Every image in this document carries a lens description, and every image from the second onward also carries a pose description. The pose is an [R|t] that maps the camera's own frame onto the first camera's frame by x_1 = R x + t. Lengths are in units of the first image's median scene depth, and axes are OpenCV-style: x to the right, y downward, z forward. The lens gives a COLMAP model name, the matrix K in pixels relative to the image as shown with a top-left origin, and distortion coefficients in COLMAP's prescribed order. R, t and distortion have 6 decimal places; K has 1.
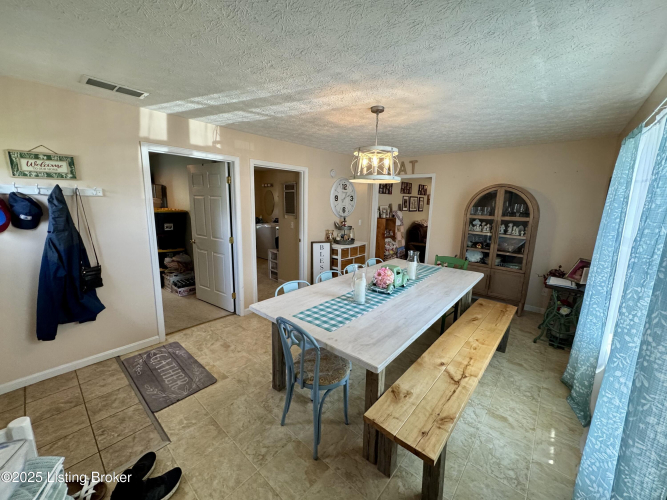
lens RADIAL K [[265.6, 0, 332.1], [0, 265.6, 249.5], [0, 0, 1]] dist [-0.001928, 0.000068]
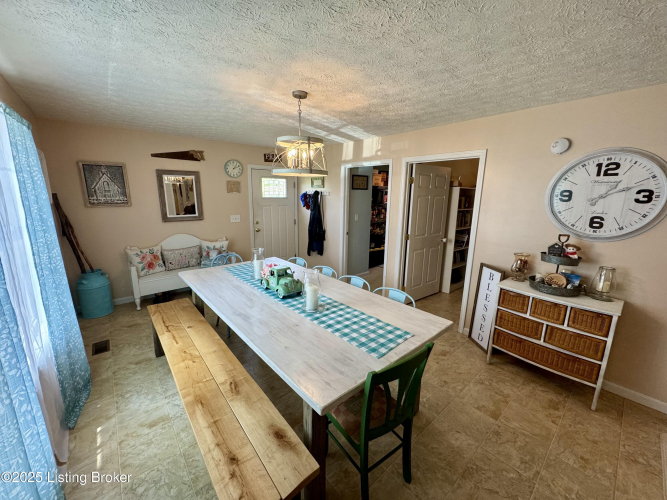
lens RADIAL K [[265.6, 0, 332.1], [0, 265.6, 249.5], [0, 0, 1]] dist [-0.001928, 0.000068]
pose [[-0.141599, 0.183610, -0.972747, 1.034959], [-0.197247, 0.957711, 0.209484, -0.213858], [0.970074, 0.221535, -0.099394, 1.200876]]
